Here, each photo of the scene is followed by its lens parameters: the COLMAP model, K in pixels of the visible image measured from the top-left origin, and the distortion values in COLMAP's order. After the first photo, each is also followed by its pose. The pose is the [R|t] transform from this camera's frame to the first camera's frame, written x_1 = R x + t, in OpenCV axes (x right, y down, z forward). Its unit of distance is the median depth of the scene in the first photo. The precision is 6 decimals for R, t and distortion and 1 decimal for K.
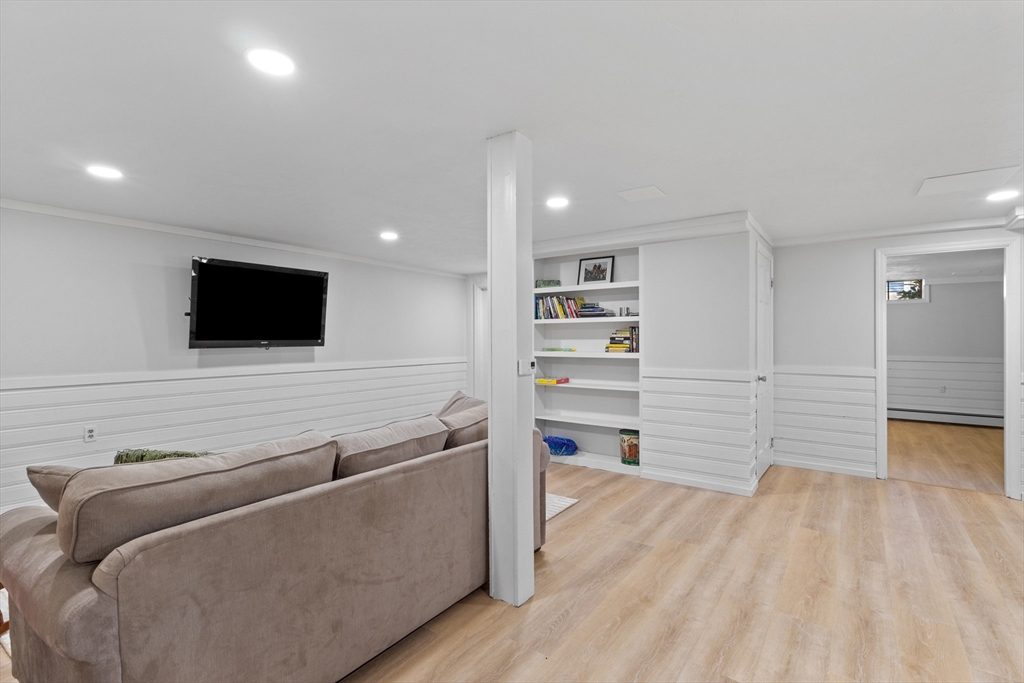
lens RADIAL K [[478.6, 0, 510.9], [0, 478.6, 342.1], [0, 0, 1]] dist [0.005416, -0.002086]
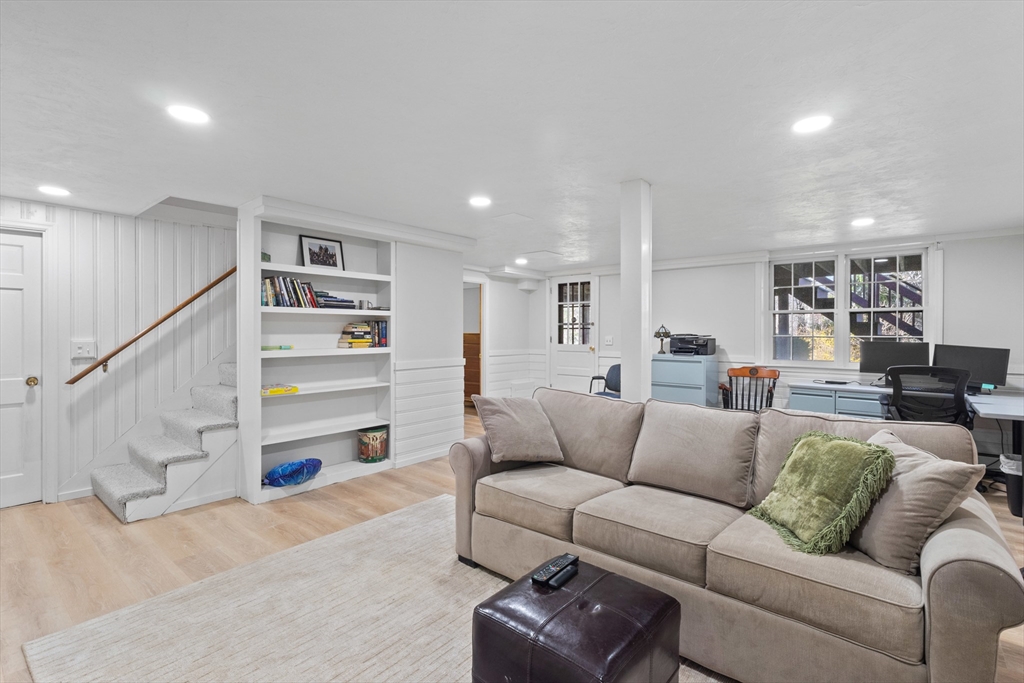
lens RADIAL K [[478.6, 0, 510.3], [0, 478.6, 334.2], [0, 0, 1]] dist [0.005416, -0.002086]
pose [[0.072348, -0.004975, 0.997367, -0.677211], [0.005810, 0.999973, 0.004567, -0.007451], [-0.997362, 0.005464, 0.072375, 0.629480]]
